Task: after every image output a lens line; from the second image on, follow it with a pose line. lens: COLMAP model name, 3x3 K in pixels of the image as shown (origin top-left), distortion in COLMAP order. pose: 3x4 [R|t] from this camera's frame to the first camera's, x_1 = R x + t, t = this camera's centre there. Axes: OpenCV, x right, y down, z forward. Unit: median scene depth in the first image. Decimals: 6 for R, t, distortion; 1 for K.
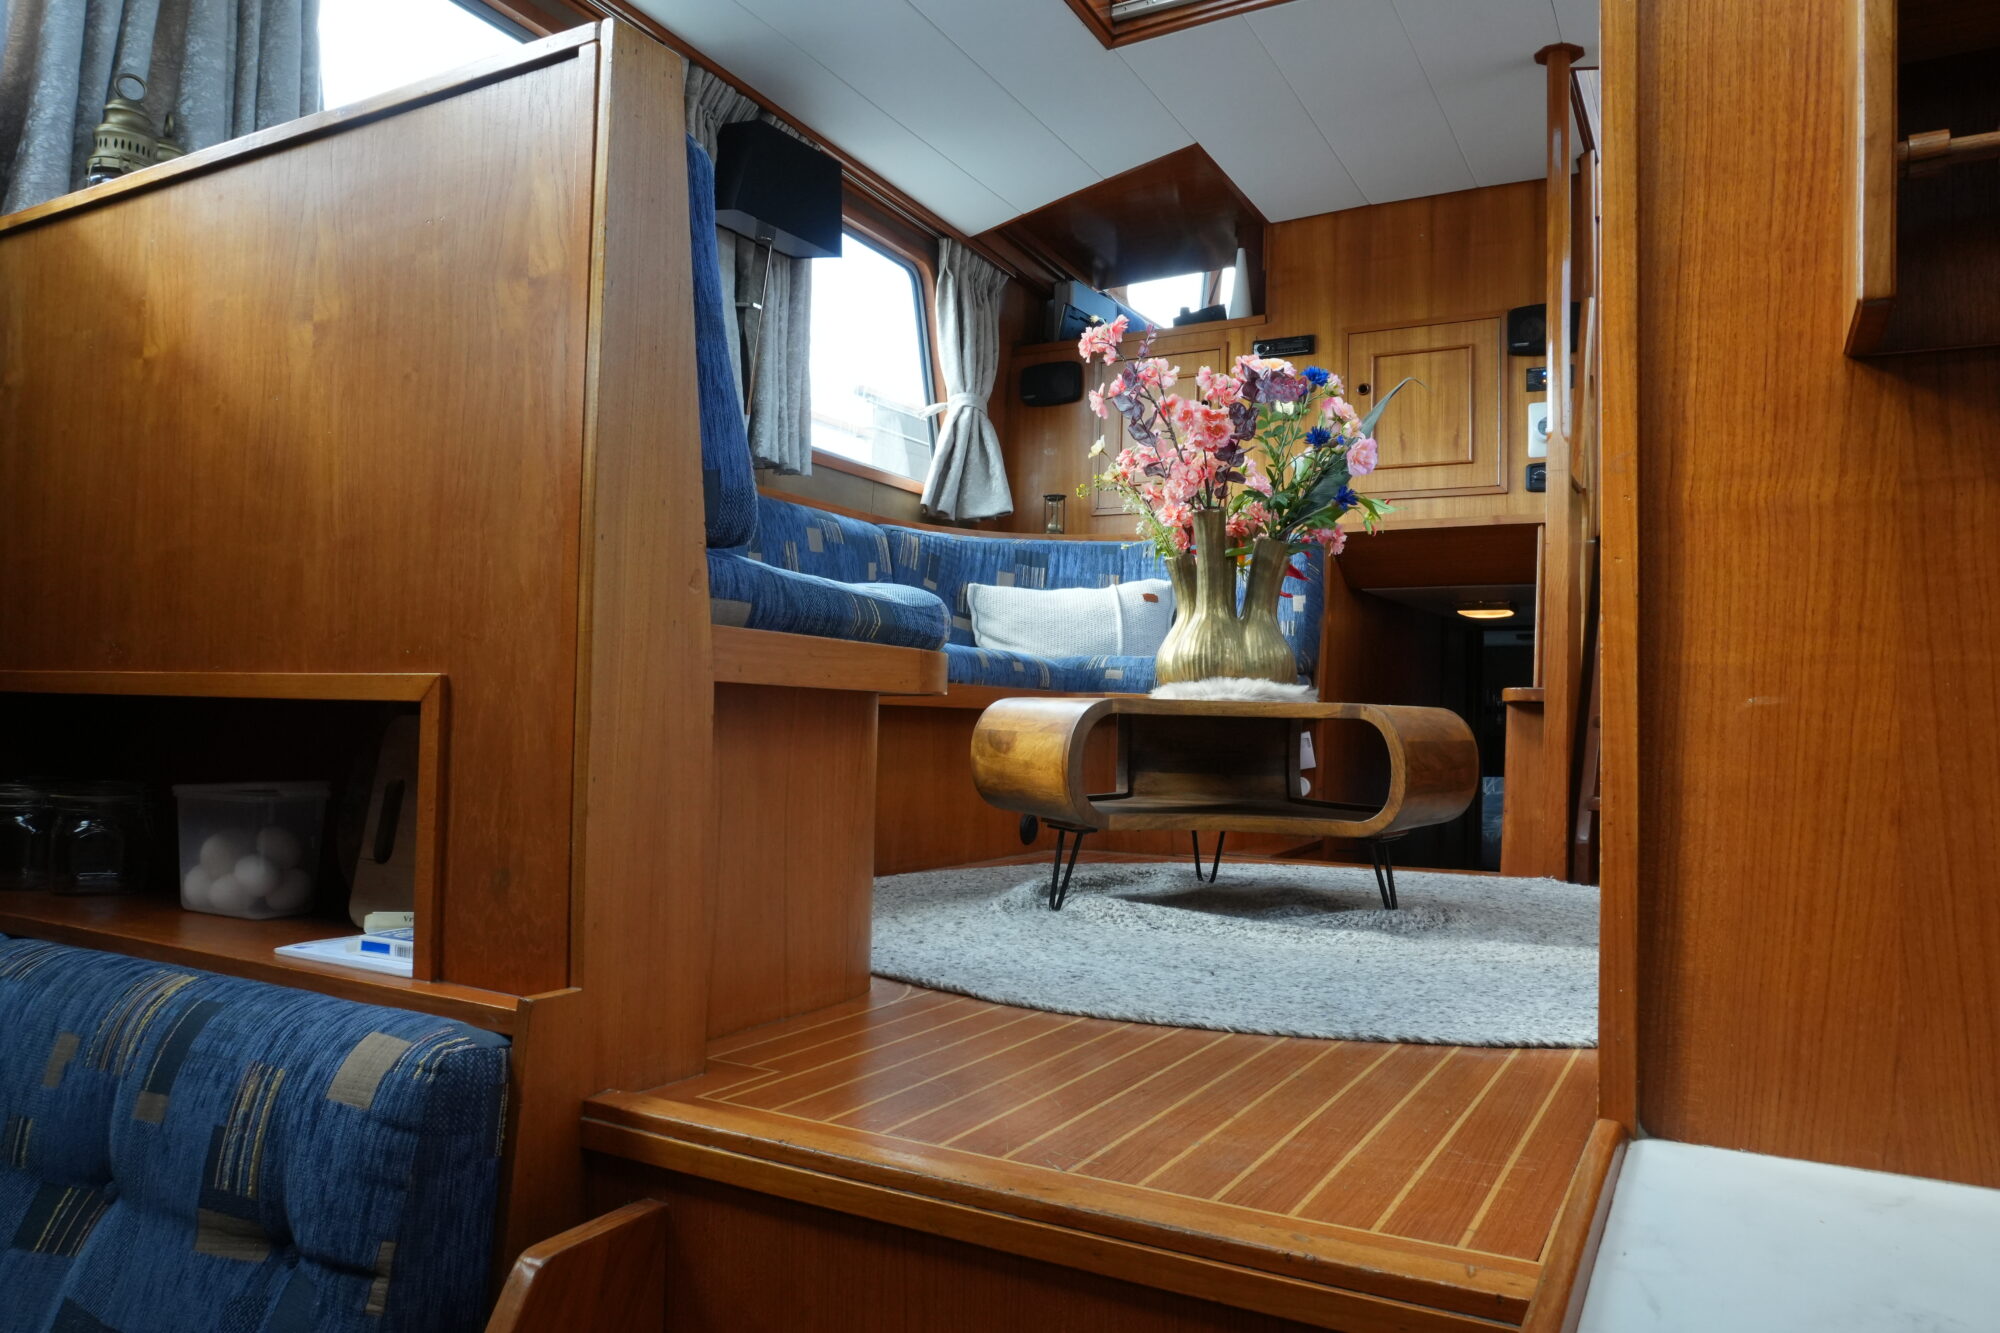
lens RADIAL K [[1384.3, 0, 978.1], [0, 1384.3, 665.5], [0, 0, 1]] dist [-0.037502, 0.029981]
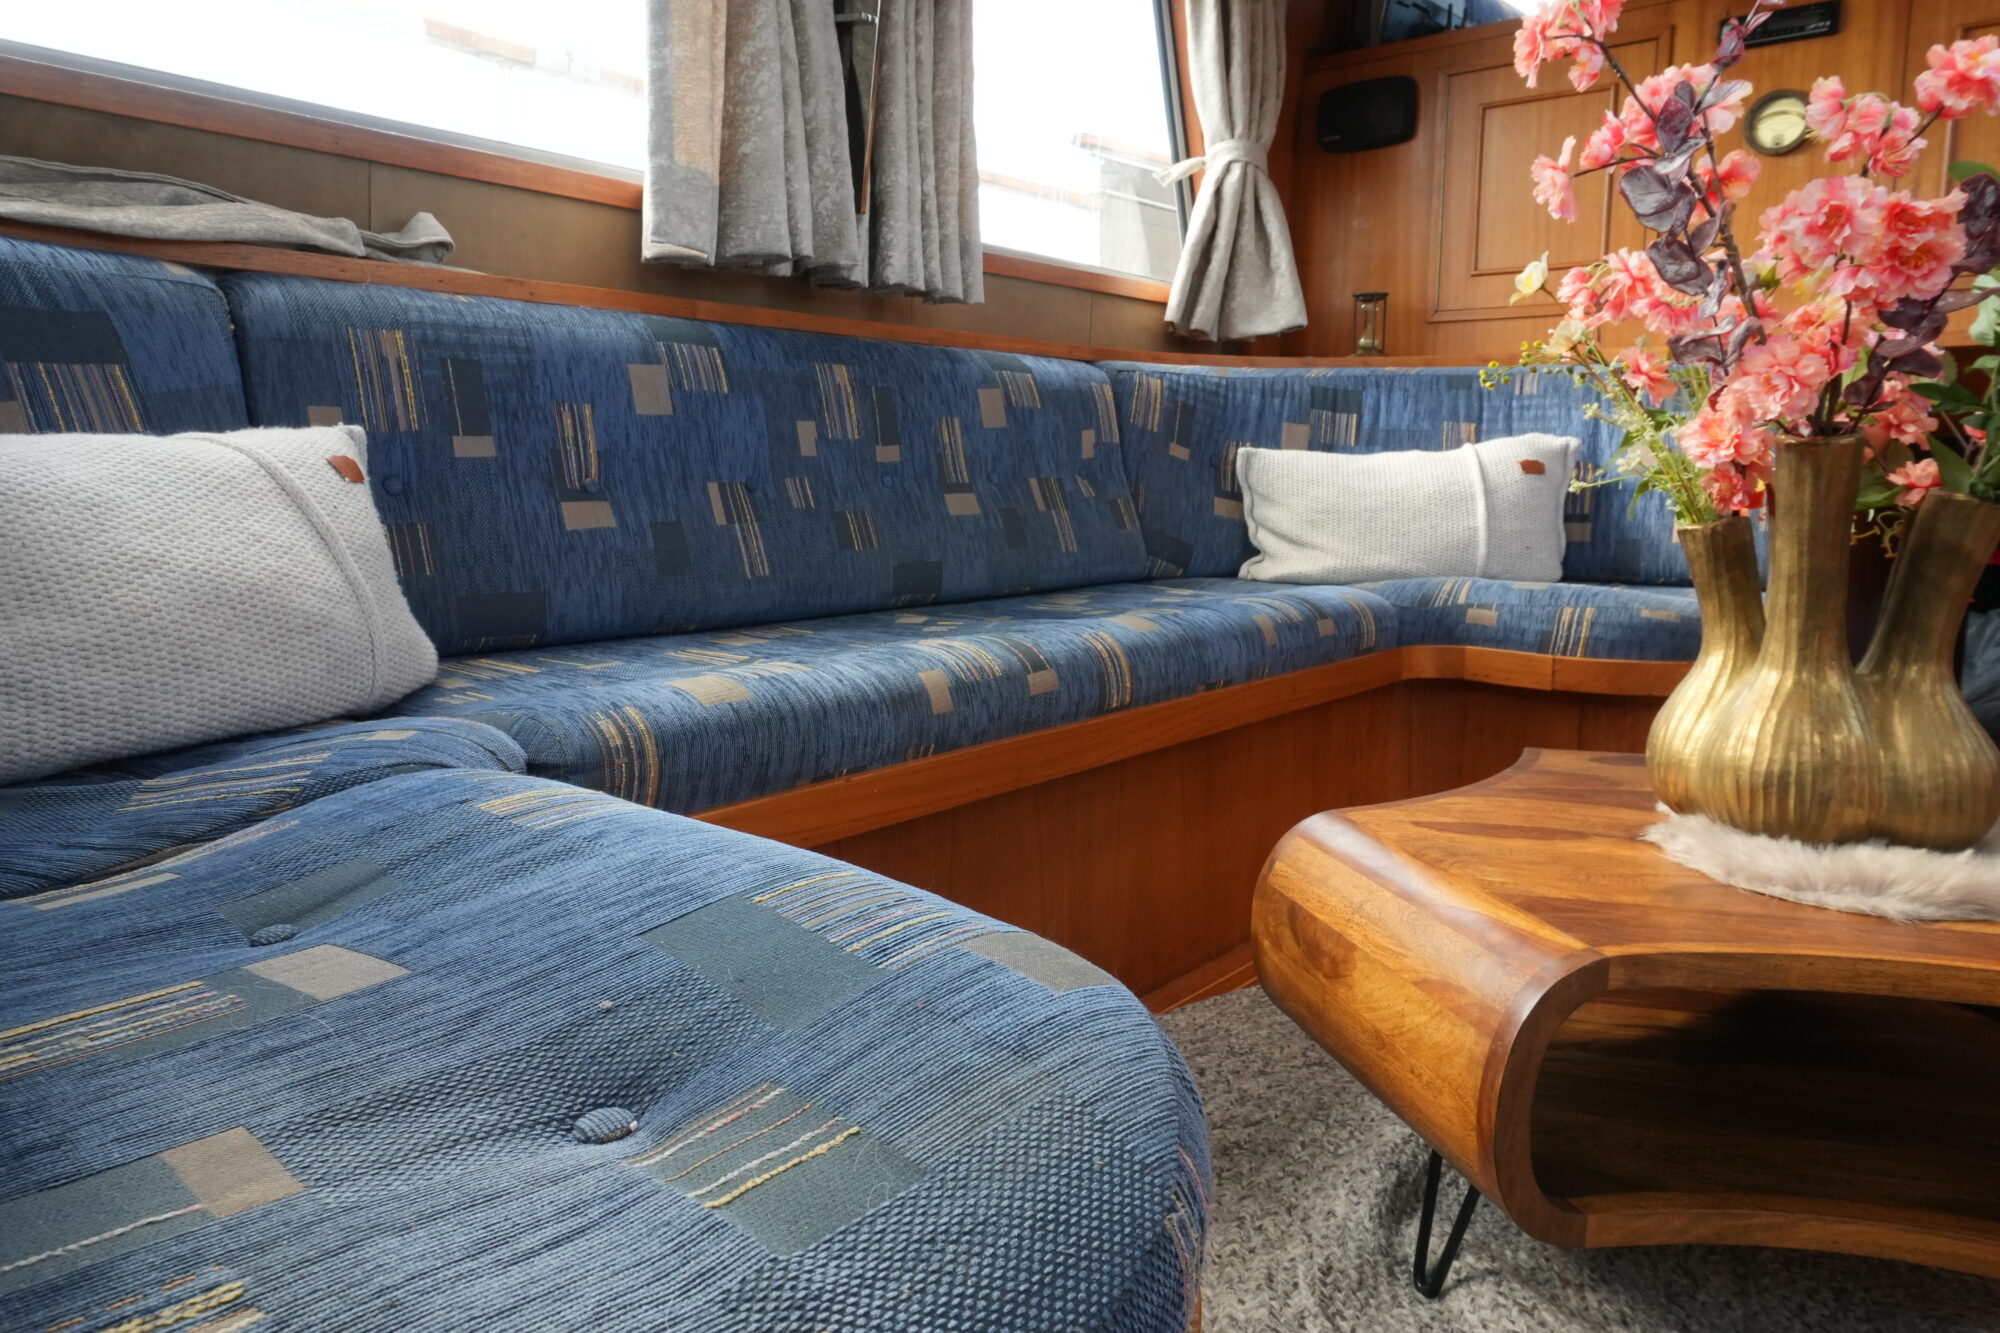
lens RADIAL K [[1384.3, 0, 978.1], [0, 1384.3, 665.5], [0, 0, 1]] dist [-0.037502, 0.029981]
pose [[0.982643, 0.004320, -0.185458, -0.006379], [0.029206, 0.983659, 0.177659, -0.077108], [0.183195, -0.179992, 0.966459, 0.327287]]
